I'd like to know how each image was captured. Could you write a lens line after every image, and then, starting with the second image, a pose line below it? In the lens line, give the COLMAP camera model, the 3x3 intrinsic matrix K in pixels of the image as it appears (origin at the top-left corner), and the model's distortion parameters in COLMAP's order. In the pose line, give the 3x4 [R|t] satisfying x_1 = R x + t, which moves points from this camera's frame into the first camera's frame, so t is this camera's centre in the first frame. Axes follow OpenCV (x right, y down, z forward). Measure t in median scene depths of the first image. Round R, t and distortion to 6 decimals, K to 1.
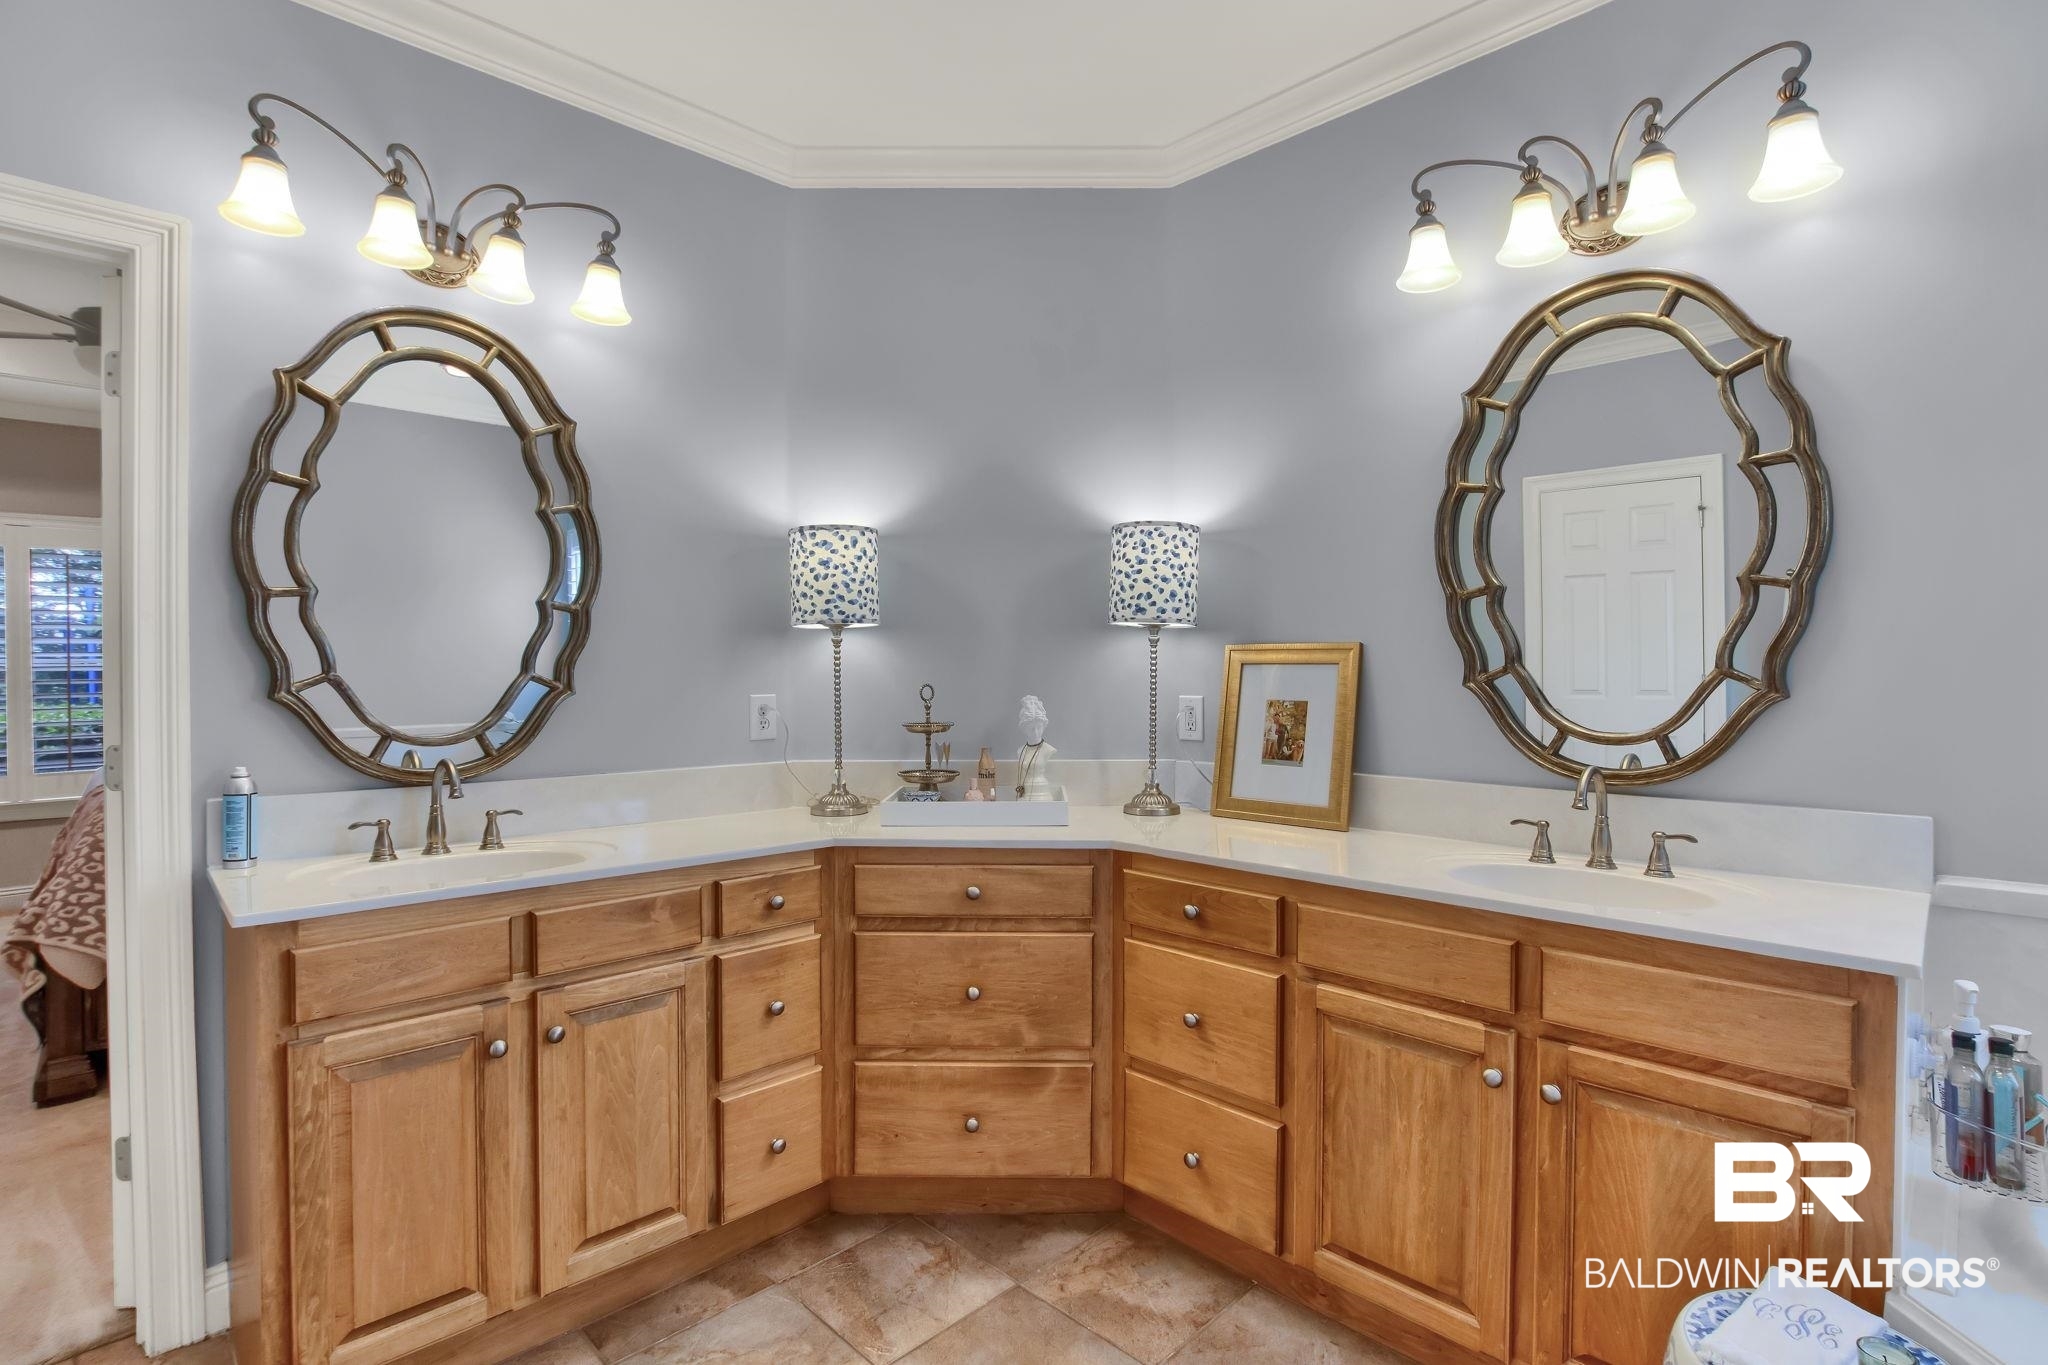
lens RADIAL K [[980.5, 0, 1029.5], [0, 980.5, 702.2], [0, 0, 1]] dist [-0.020813, 0.000933]
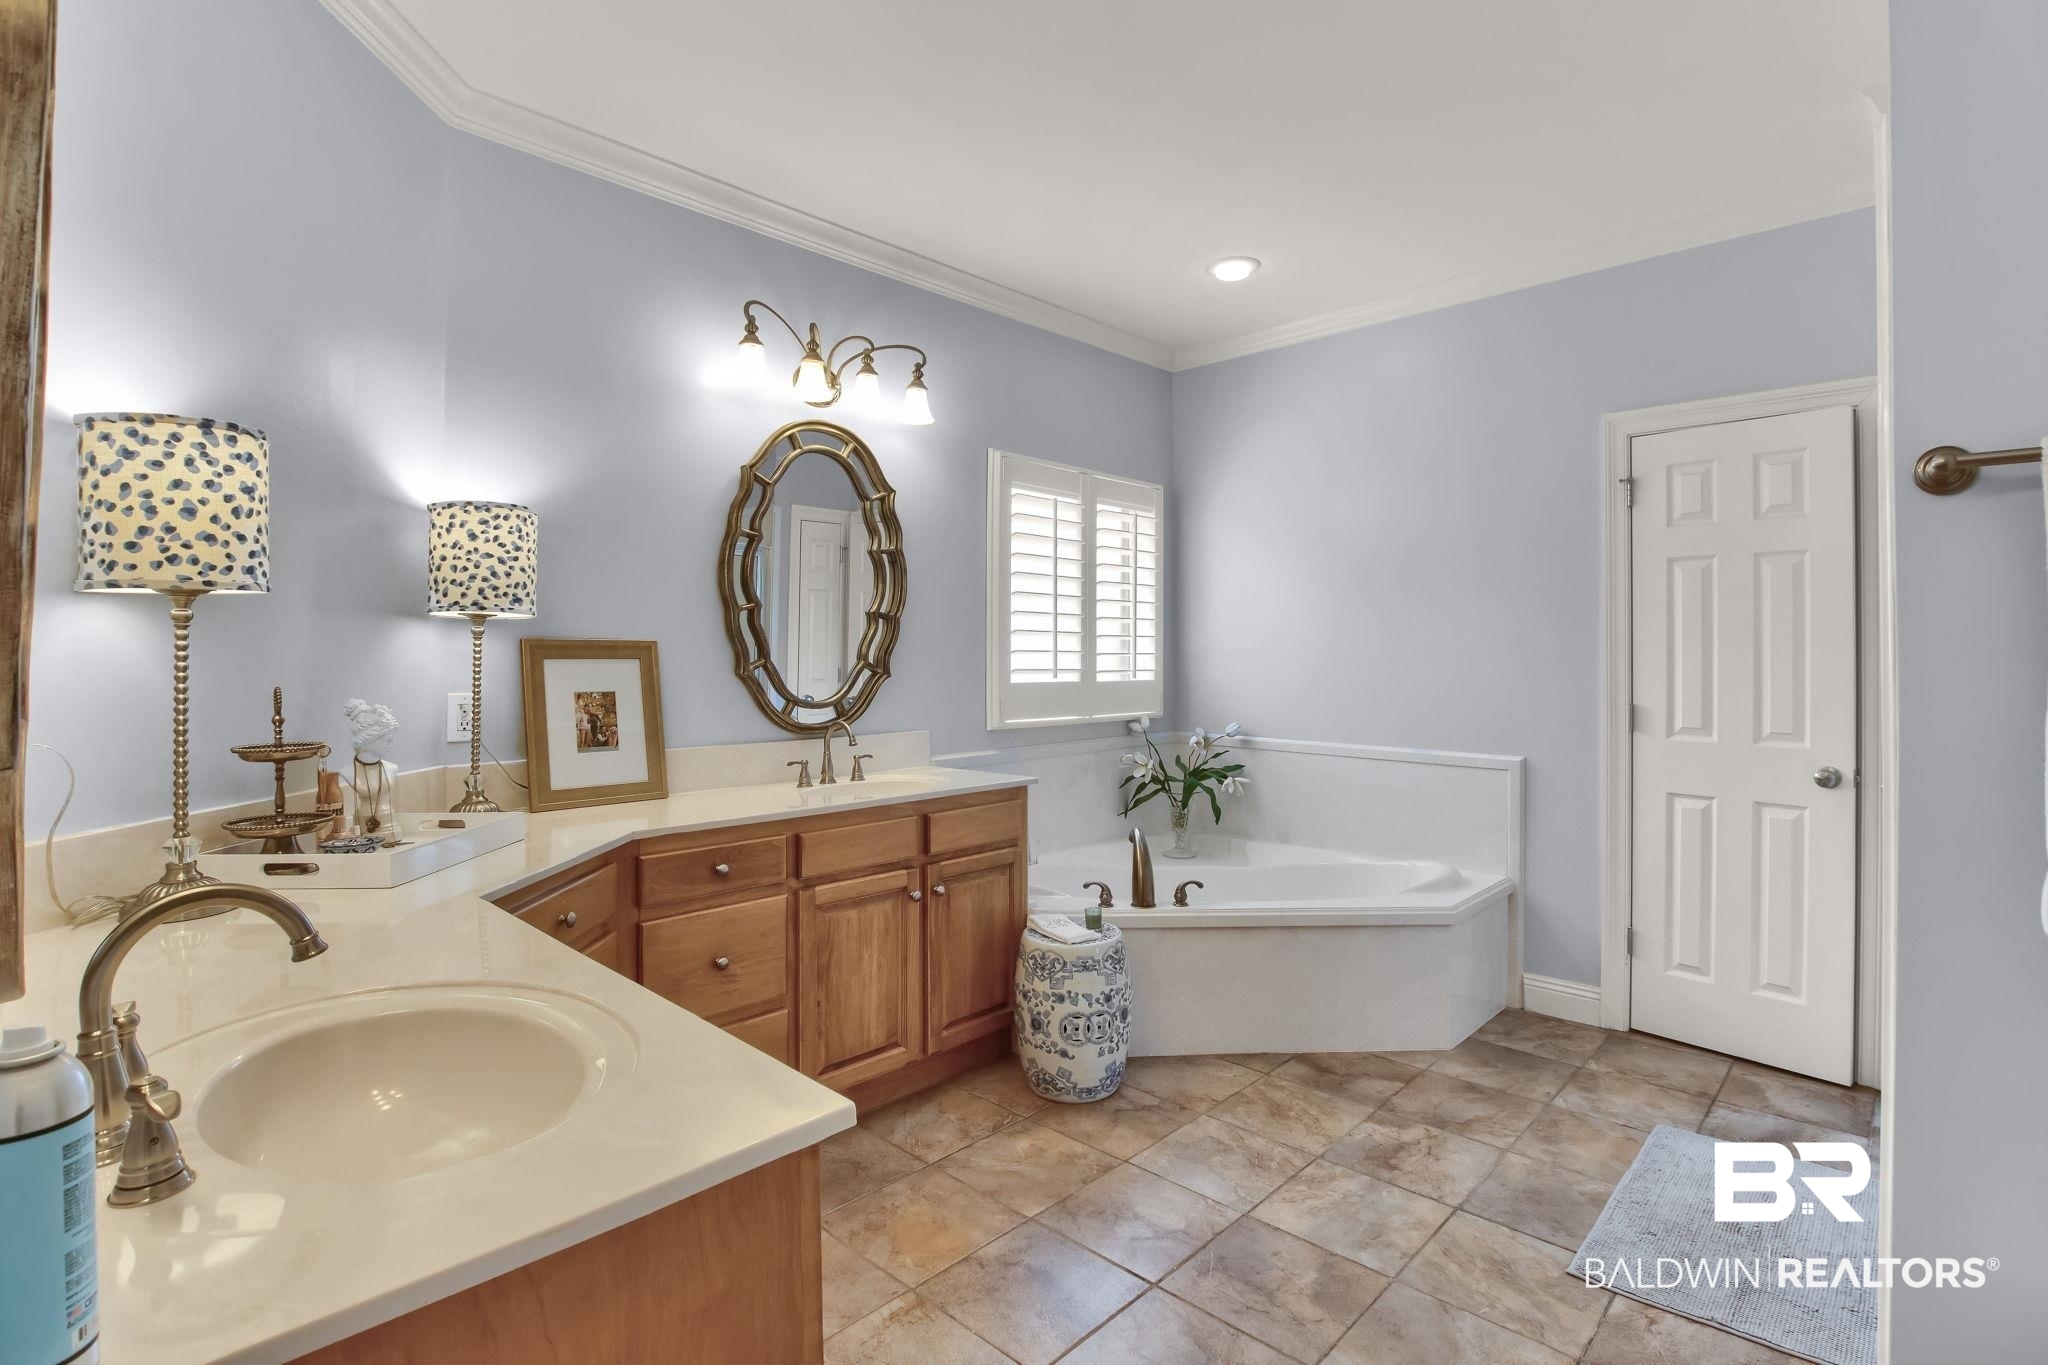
lens RADIAL K [[980.5, 0, 1029.5], [0, 980.5, 702.2], [0, 0, 1]] dist [-0.020813, 0.000933]
pose [[-0.021165, -0.041862, 0.998899, -0.826901], [0.036544, 0.998423, 0.042616, -0.018928], [-0.999108, 0.037405, -0.019602, 0.534992]]
